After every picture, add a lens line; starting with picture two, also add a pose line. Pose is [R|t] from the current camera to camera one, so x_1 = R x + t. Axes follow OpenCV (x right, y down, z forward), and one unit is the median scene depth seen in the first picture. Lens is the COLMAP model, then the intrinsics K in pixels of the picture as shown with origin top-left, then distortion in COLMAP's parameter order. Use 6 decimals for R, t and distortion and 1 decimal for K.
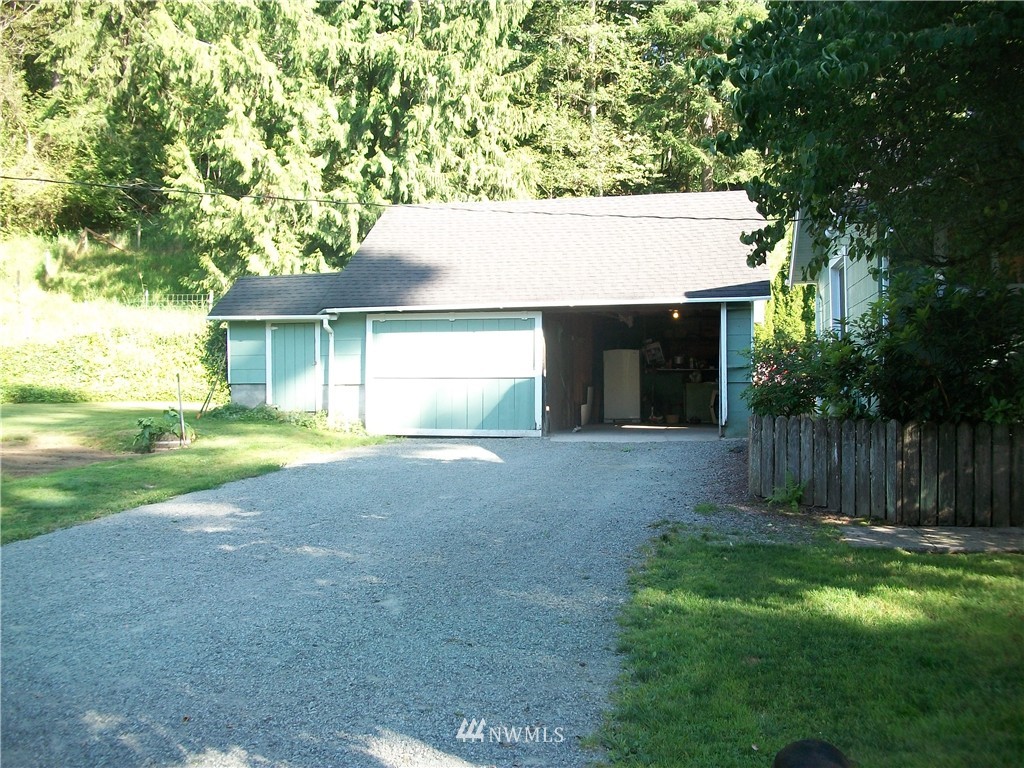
lens RADIAL K [[982.9, 0, 531.6], [0, 982.9, 381.9], [0, 0, 1]] dist [-0.155736, 0.092415]
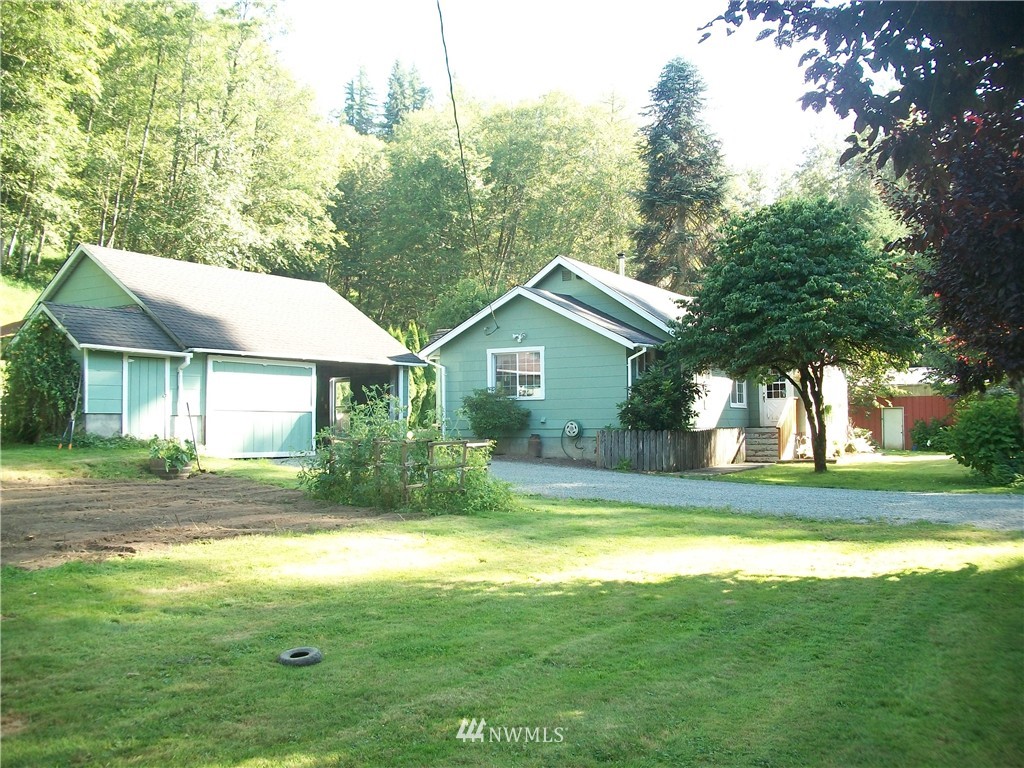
lens RADIAL K [[982.9, 0, 531.6], [0, 982.9, 381.9], [0, 0, 1]] dist [-0.155736, 0.092415]
pose [[0.327186, 0.042523, 0.944003, -1.147579], [0.003184, 0.998932, -0.046101, 0.017194], [-0.944954, 0.018090, 0.326702, 0.274401]]
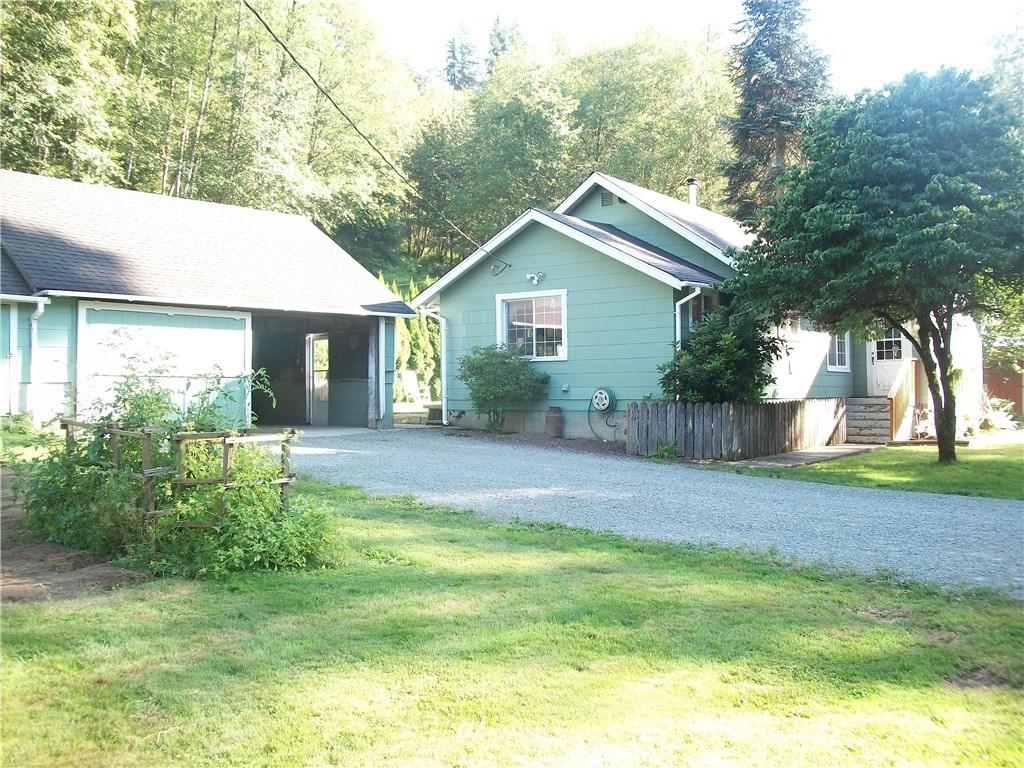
lens RADIAL K [[982.9, 0, 531.6], [0, 982.9, 381.9], [0, 0, 1]] dist [-0.155736, 0.092415]
pose [[0.438130, 0.009525, 0.898861, -0.758592], [0.001754, 0.999933, -0.011452, 0.012396], [-0.898910, 0.006594, 0.438084, 0.291863]]
